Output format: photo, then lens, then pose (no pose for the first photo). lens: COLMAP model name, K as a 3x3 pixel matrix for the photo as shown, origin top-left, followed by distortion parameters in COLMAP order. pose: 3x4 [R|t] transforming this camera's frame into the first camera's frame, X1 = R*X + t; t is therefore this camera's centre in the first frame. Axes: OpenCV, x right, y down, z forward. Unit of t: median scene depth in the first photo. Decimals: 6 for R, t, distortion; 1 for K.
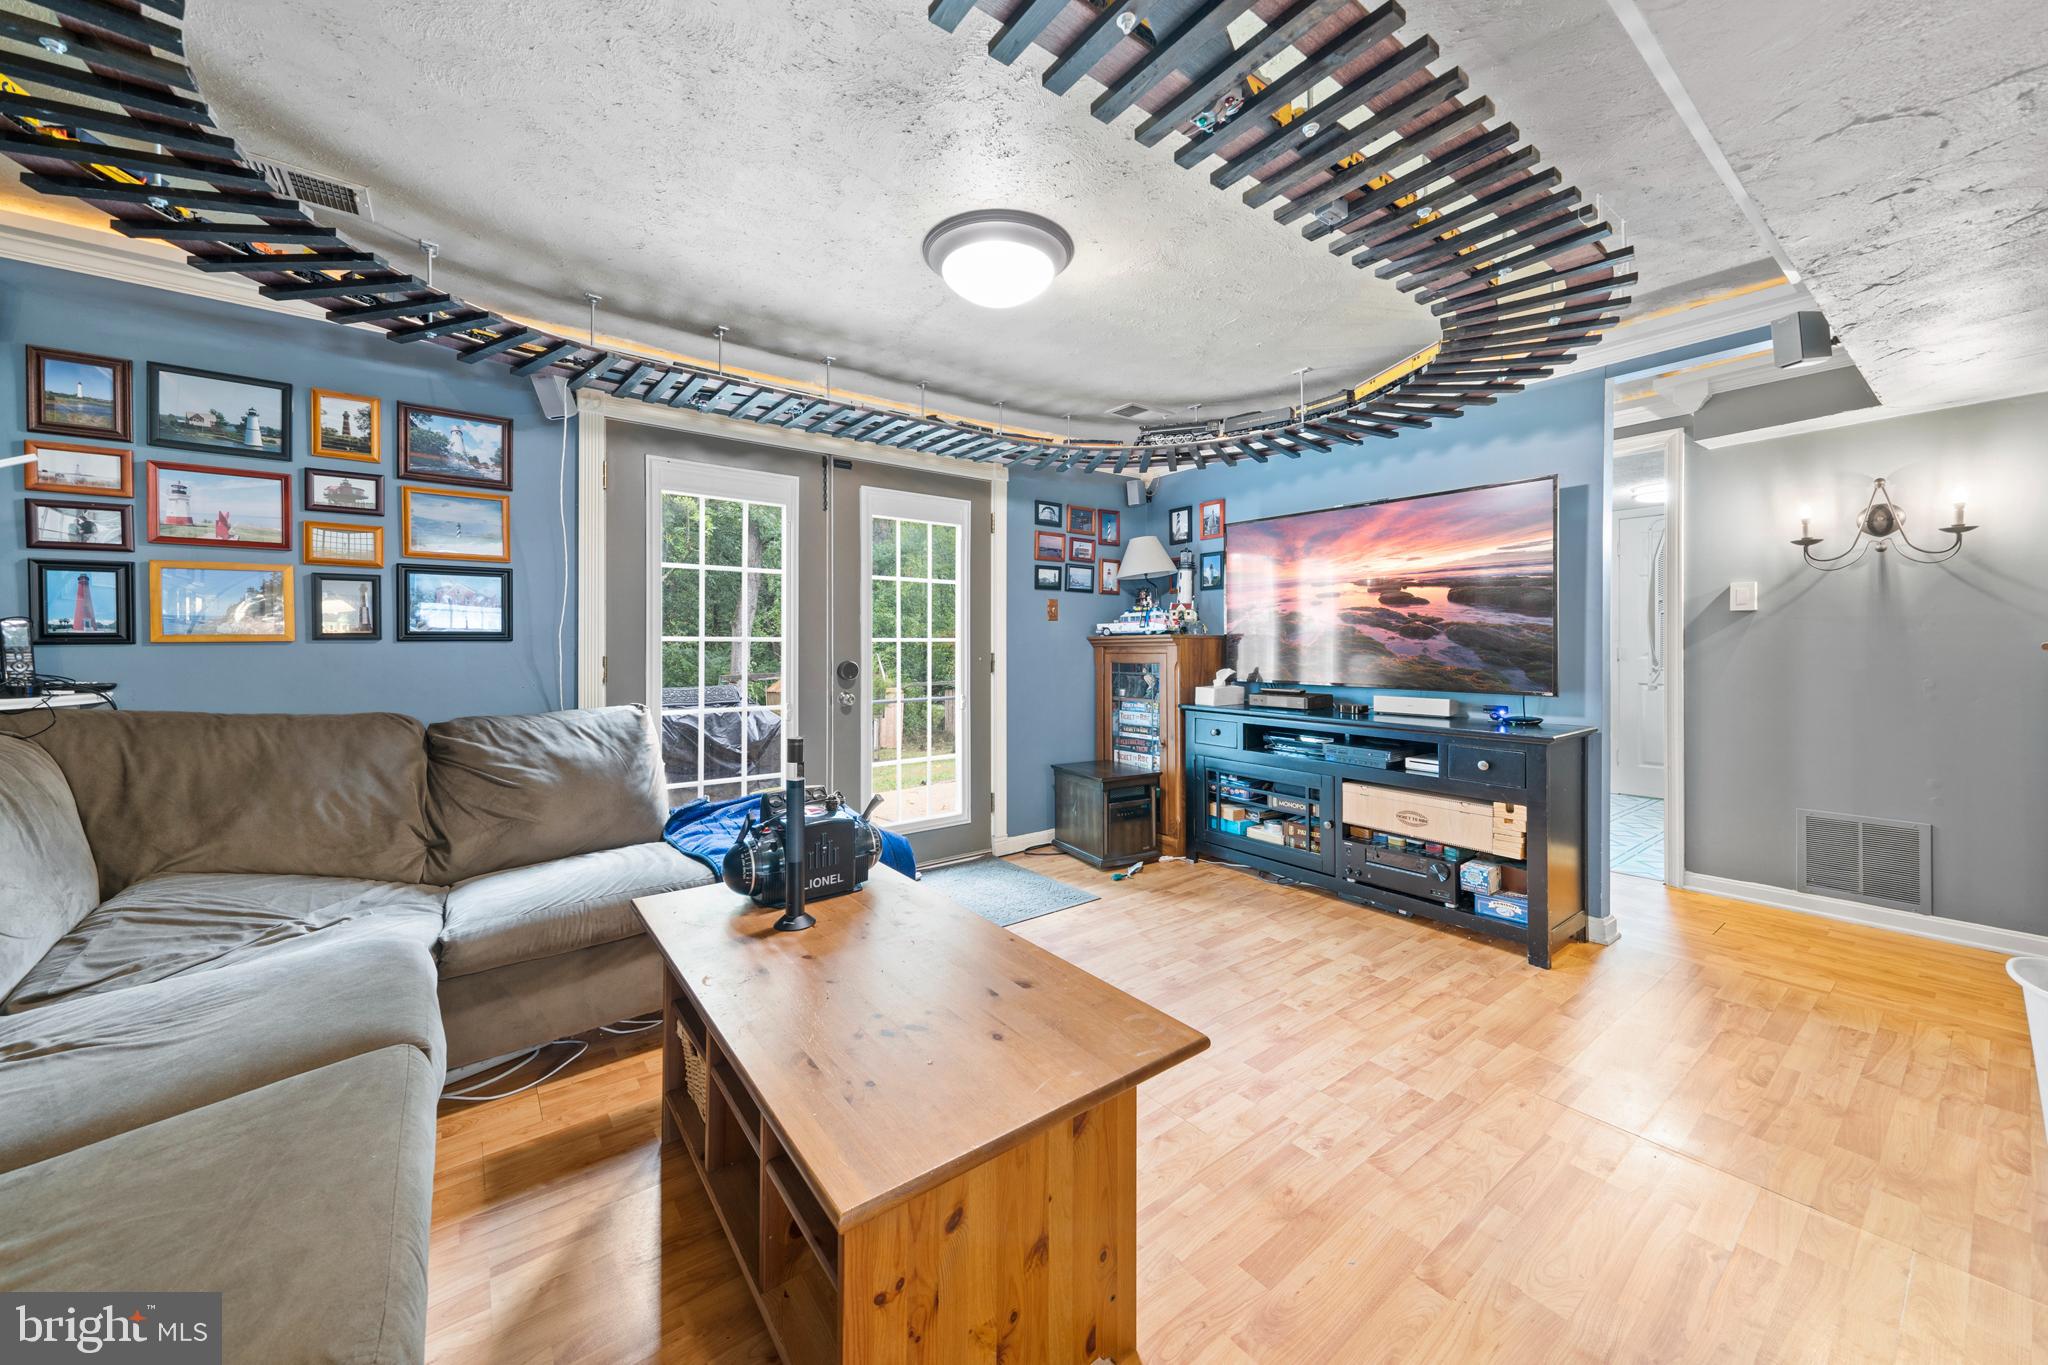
lens RADIAL K [[724.2, 0, 996.1], [0, 724.2, 647.8], [0, 0, 1]] dist [0.011869, -0.001818]
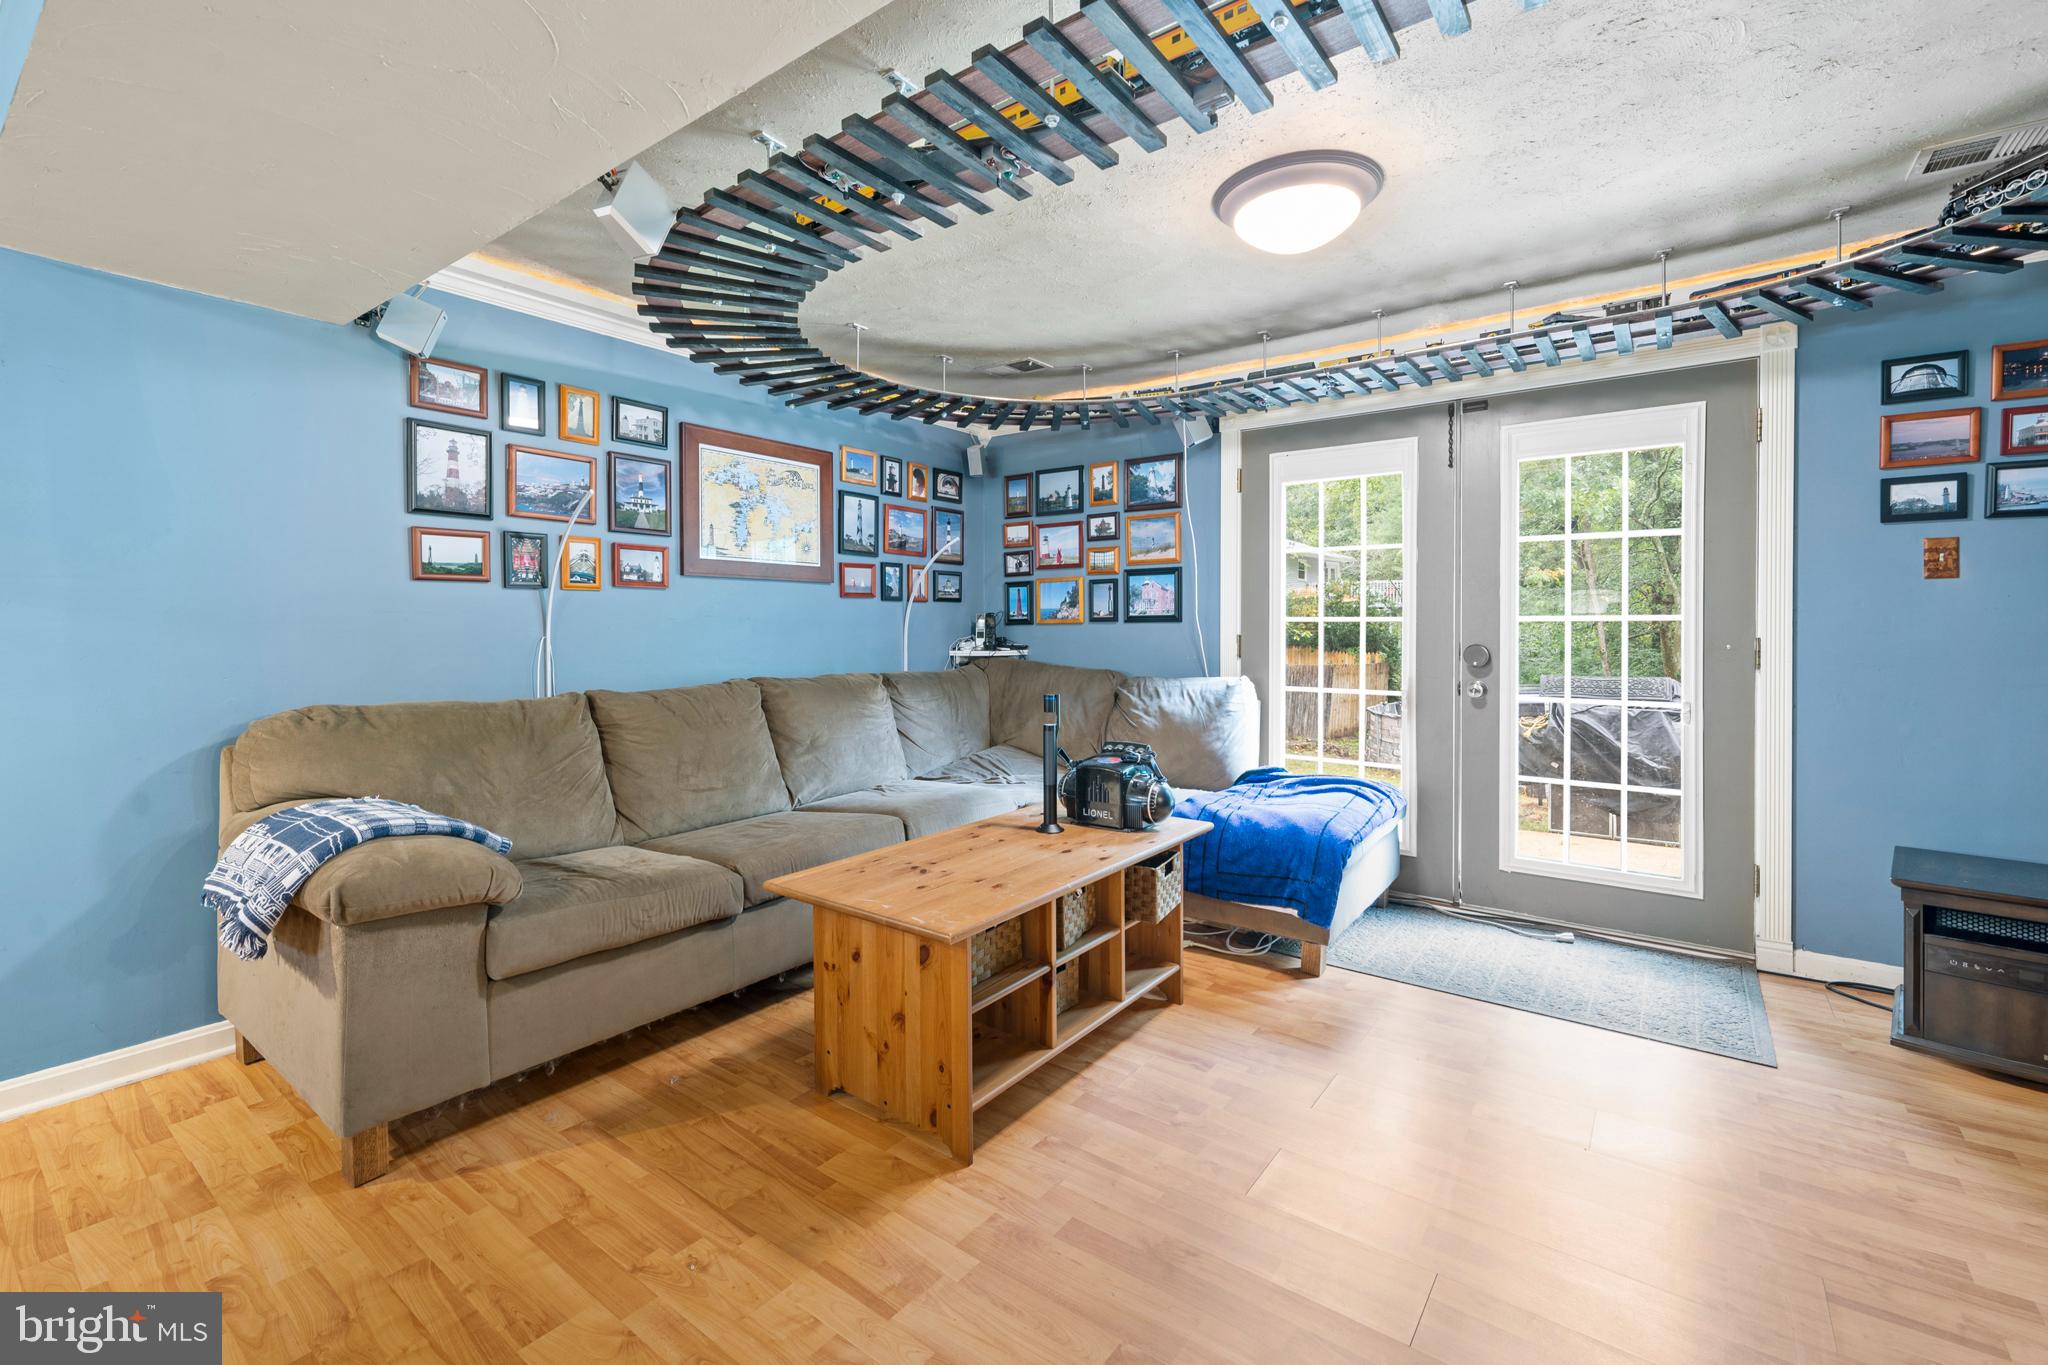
lens RADIAL K [[847.3, 0, 1029.6], [0, 847.3, 637.9], [0, 0, 1]] dist [0.003005, -0.000026]
pose [[0.302128, 0.014831, -0.953152, 0.719575], [-0.002491, 0.999888, 0.014768, -0.002580], [0.953264, -0.002088, 0.302131, 0.282879]]
